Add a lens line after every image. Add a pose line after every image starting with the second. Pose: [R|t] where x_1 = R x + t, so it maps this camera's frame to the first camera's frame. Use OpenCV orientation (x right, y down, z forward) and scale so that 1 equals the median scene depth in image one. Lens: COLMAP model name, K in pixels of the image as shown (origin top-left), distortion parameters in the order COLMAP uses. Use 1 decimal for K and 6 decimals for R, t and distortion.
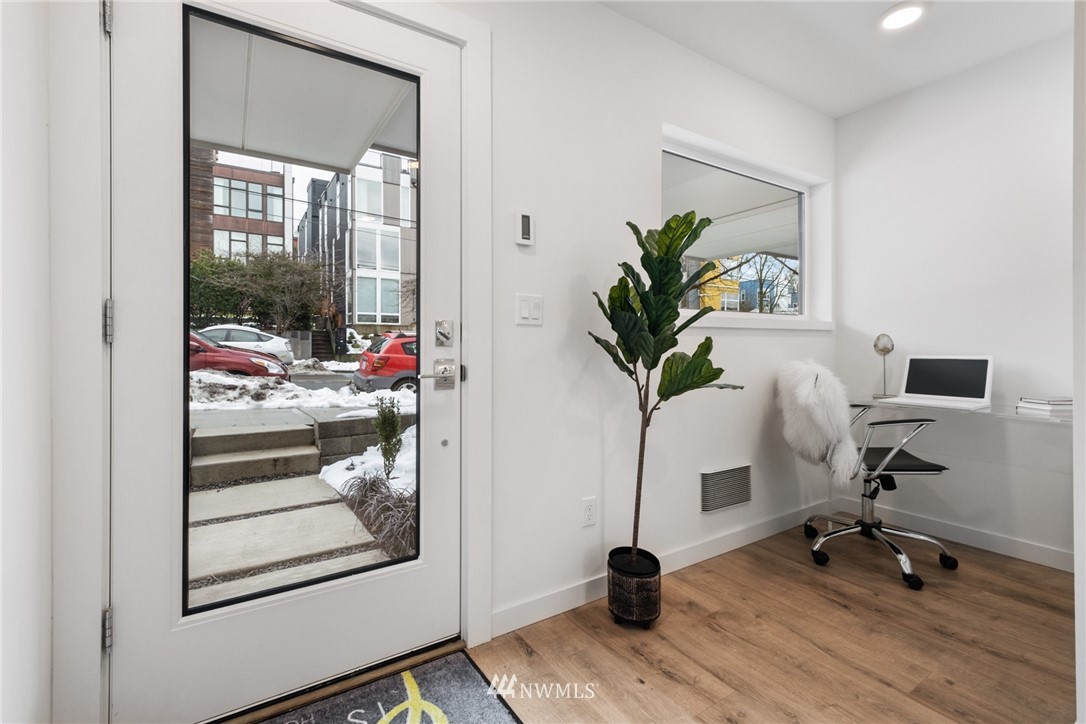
lens RADIAL K [[477.5, 0, 535.1], [0, 477.5, 354.2], [0, 0, 1]] dist [0.015198, -0.001267]
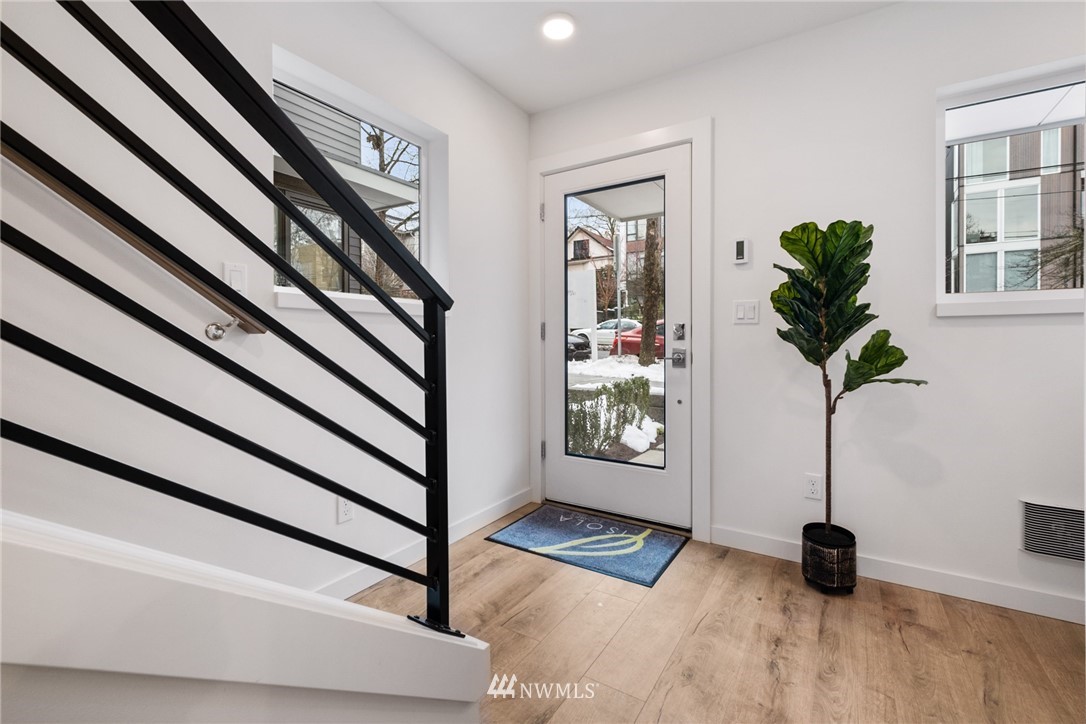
lens RADIAL K [[477.5, 0, 555.0], [0, 477.5, 362.3], [0, 0, 1]] dist [0.015198, -0.001267]
pose [[0.437519, 0.039448, -0.898344, 0.949033], [-0.011833, 0.999203, 0.038114, 0.000938], [0.899132, -0.006046, 0.437637, -0.047780]]
